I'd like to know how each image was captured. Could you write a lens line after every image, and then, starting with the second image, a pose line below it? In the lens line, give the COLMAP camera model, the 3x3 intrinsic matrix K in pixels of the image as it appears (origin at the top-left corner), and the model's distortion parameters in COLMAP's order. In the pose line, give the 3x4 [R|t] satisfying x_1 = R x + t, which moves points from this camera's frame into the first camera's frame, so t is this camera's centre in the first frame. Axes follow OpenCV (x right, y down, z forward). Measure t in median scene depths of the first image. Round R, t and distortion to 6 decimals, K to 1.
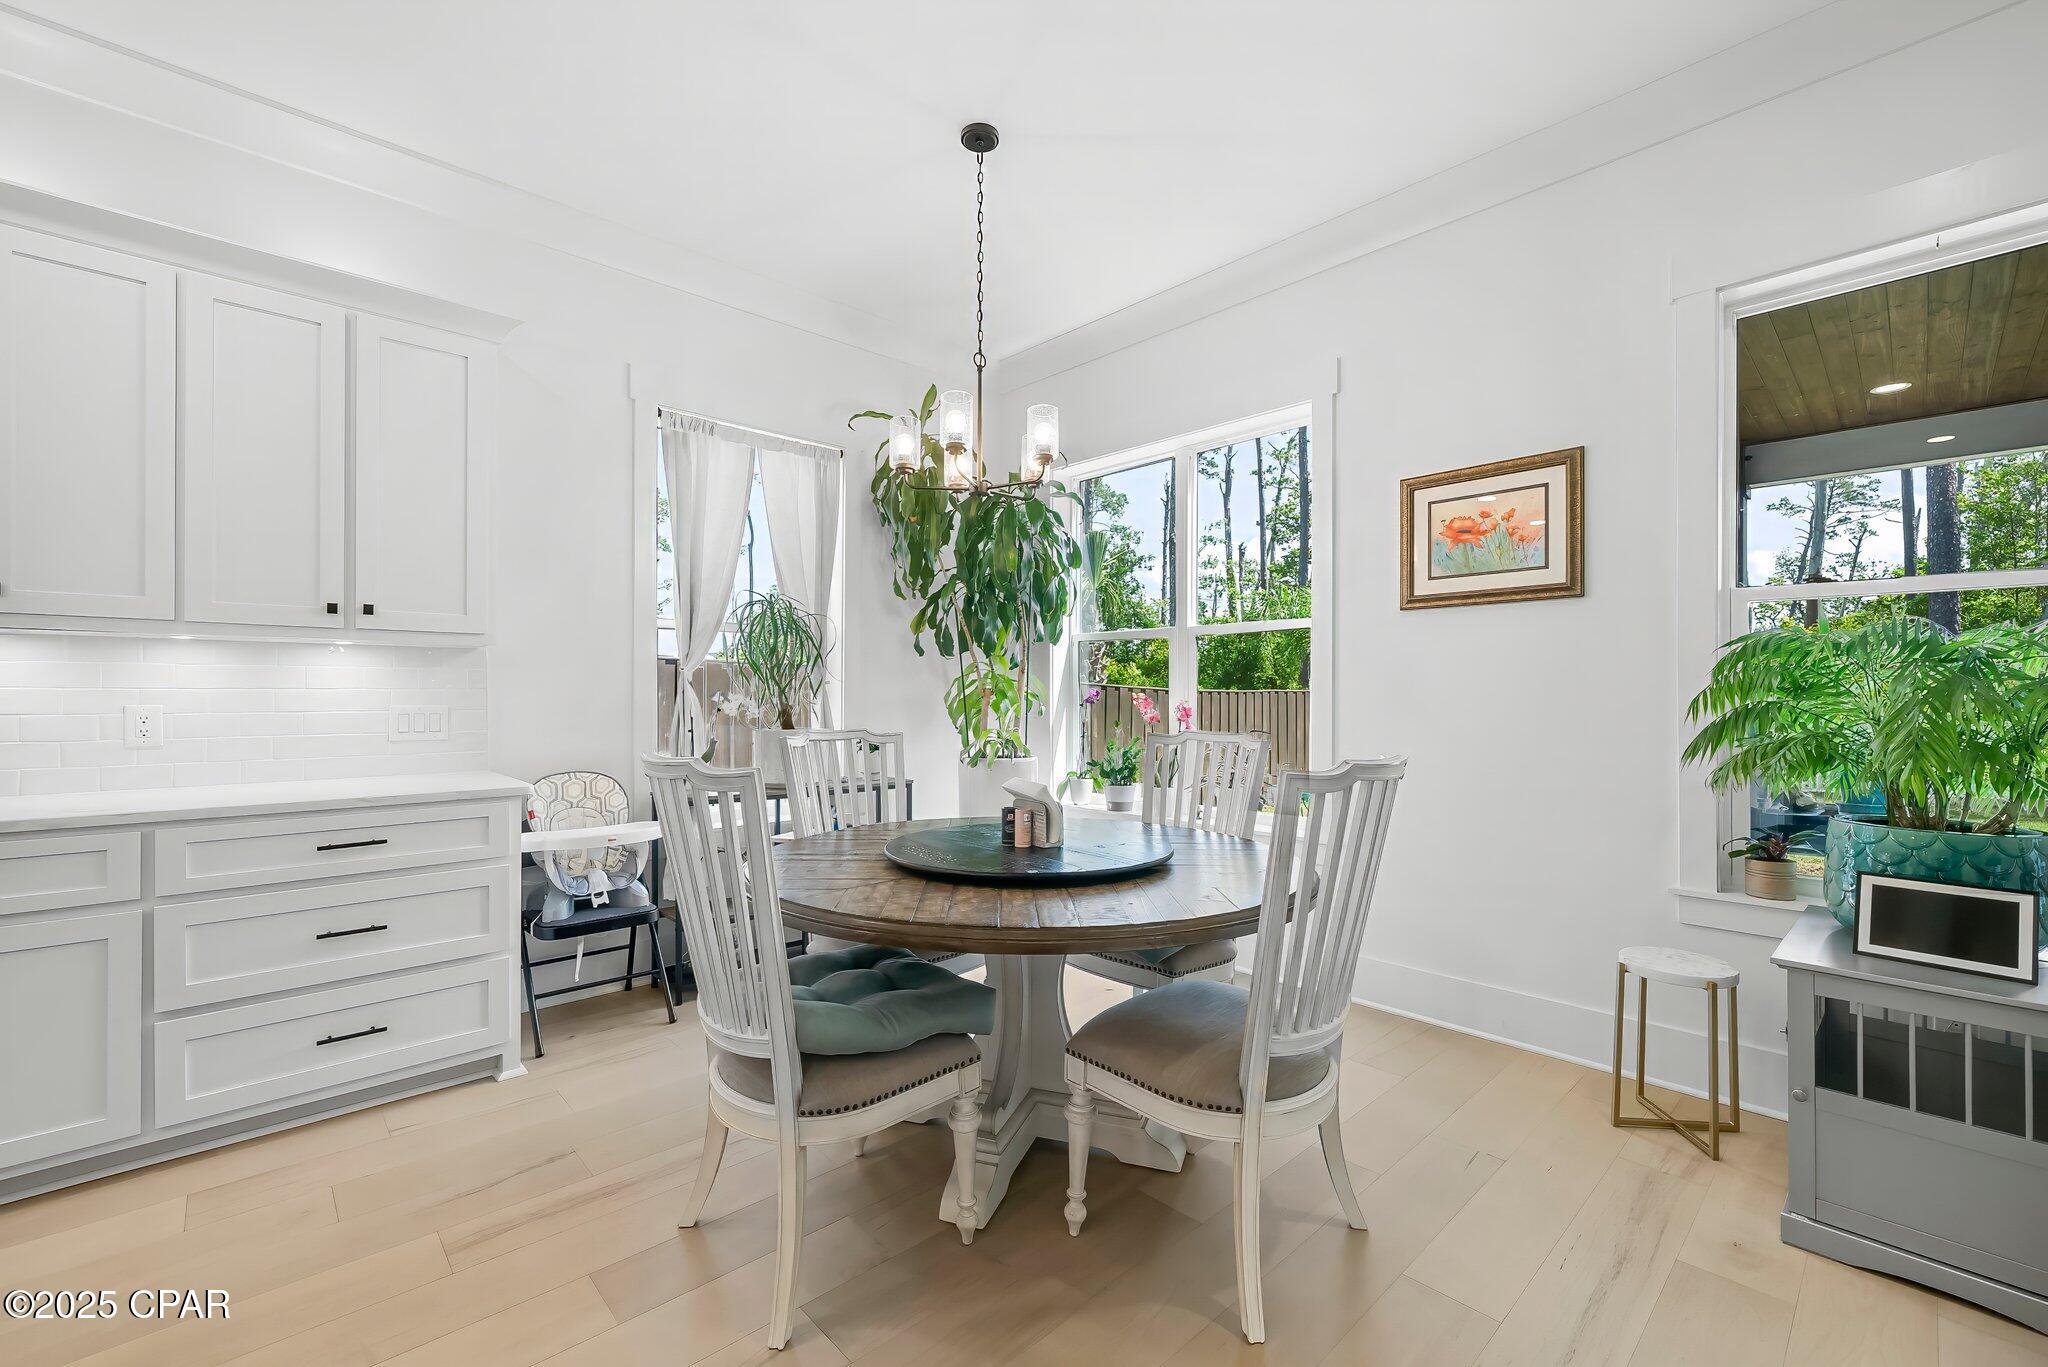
lens RADIAL K [[832.0, 0, 1025.7], [0, 832.0, 690.2], [0, 0, 1]] dist [-0.001064, 0.000045]
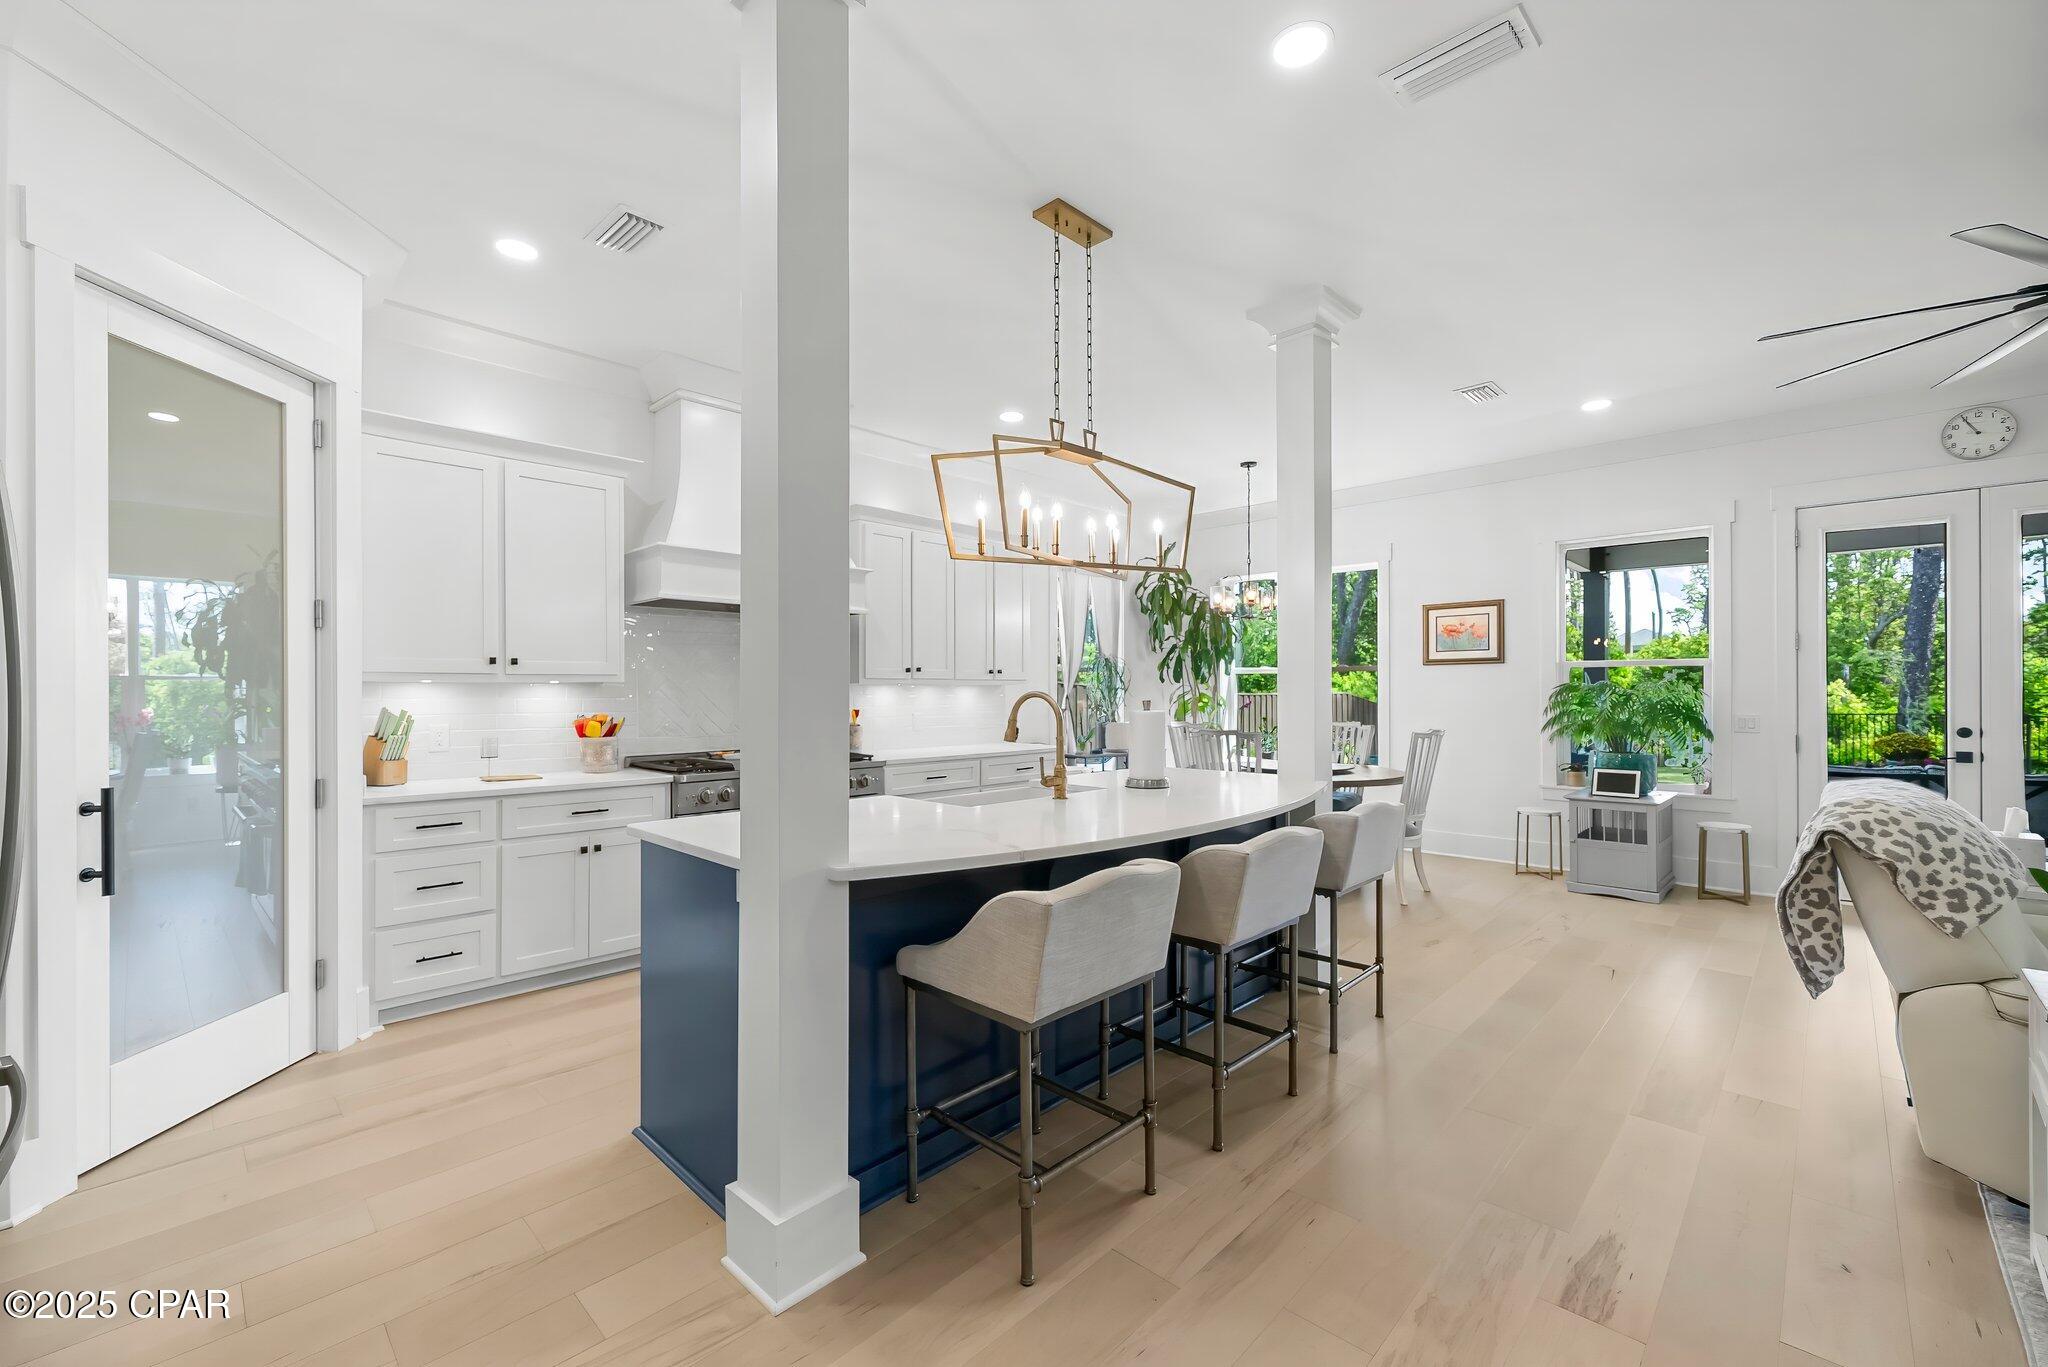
lens RADIAL K [[811.3, 0, 1024.0], [0, 811.3, 683.5], [0, 0, 1]] dist [-0.000084, -0.000027]
pose [[0.998921, -0.002688, 0.046355, -0.786270], [0.002821, 0.999992, -0.002814, -0.052672], [-0.046347, 0.002942, 0.998921, -1.219636]]
